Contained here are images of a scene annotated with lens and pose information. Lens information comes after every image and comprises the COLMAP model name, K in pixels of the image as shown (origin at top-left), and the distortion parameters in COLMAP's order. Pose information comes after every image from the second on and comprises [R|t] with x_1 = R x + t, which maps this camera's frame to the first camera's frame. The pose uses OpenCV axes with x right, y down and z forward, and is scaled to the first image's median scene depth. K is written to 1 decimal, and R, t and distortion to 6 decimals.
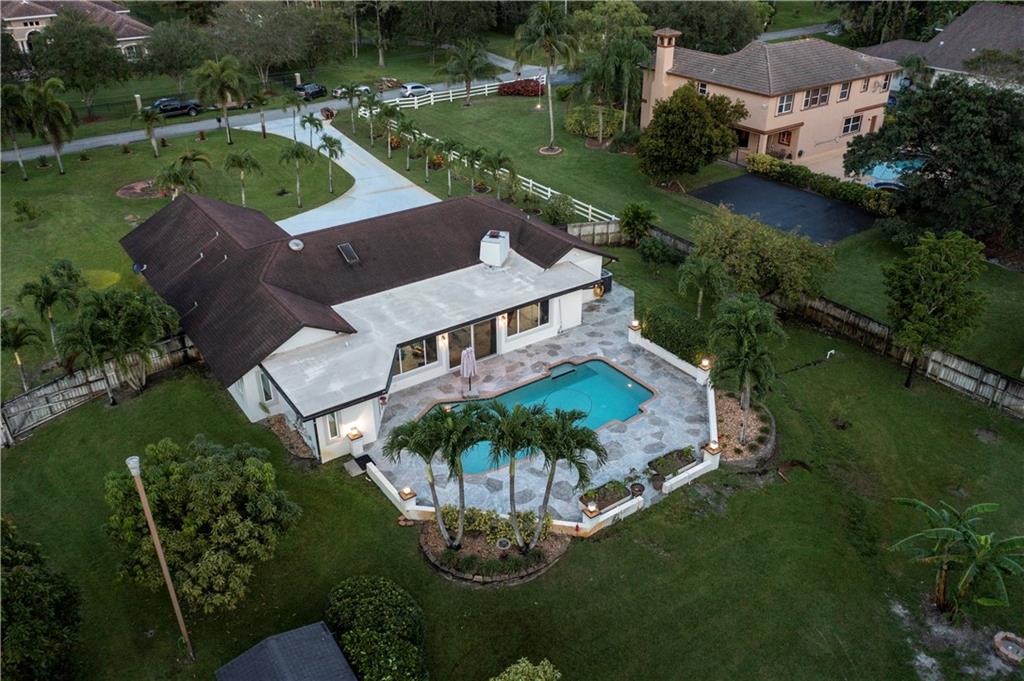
lens RADIAL K [[813.0, 0, 515.7], [0, 813.0, 336.5], [0, 0, 1]] dist [-0.023436, 0.003684]
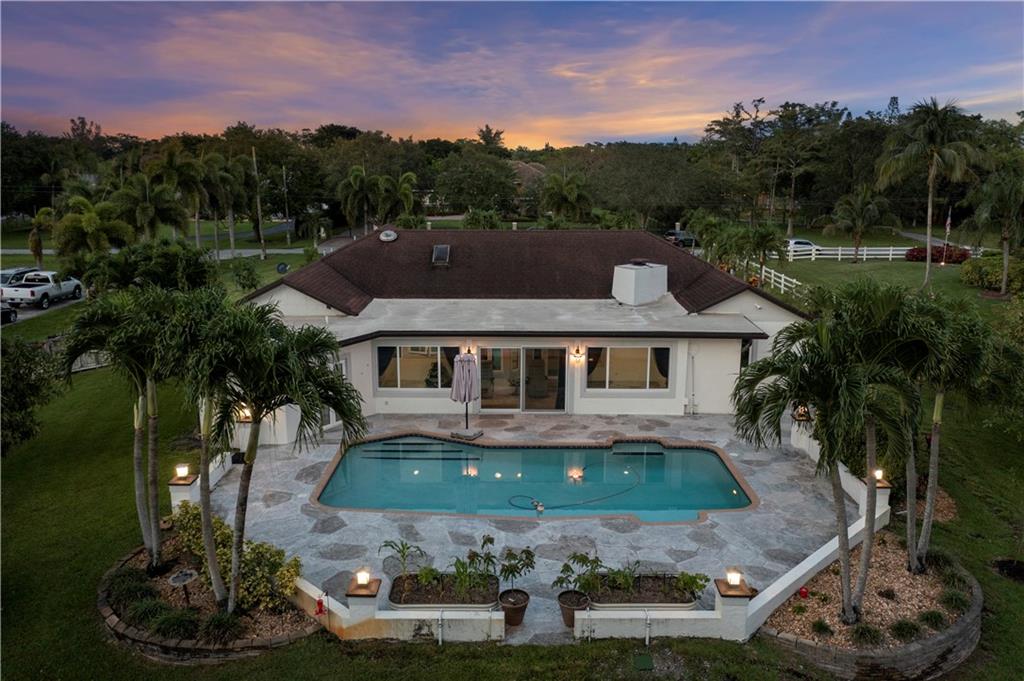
lens RADIAL K [[813.0, 0, 515.7], [0, 813.0, 336.5], [0, 0, 1]] dist [-0.023436, 0.003684]
pose [[0.807783, 0.121976, -0.576723, 0.311274], [-0.290926, 0.933399, -0.210070, 0.113986], [0.512688, 0.337474, 0.789469, 0.464730]]
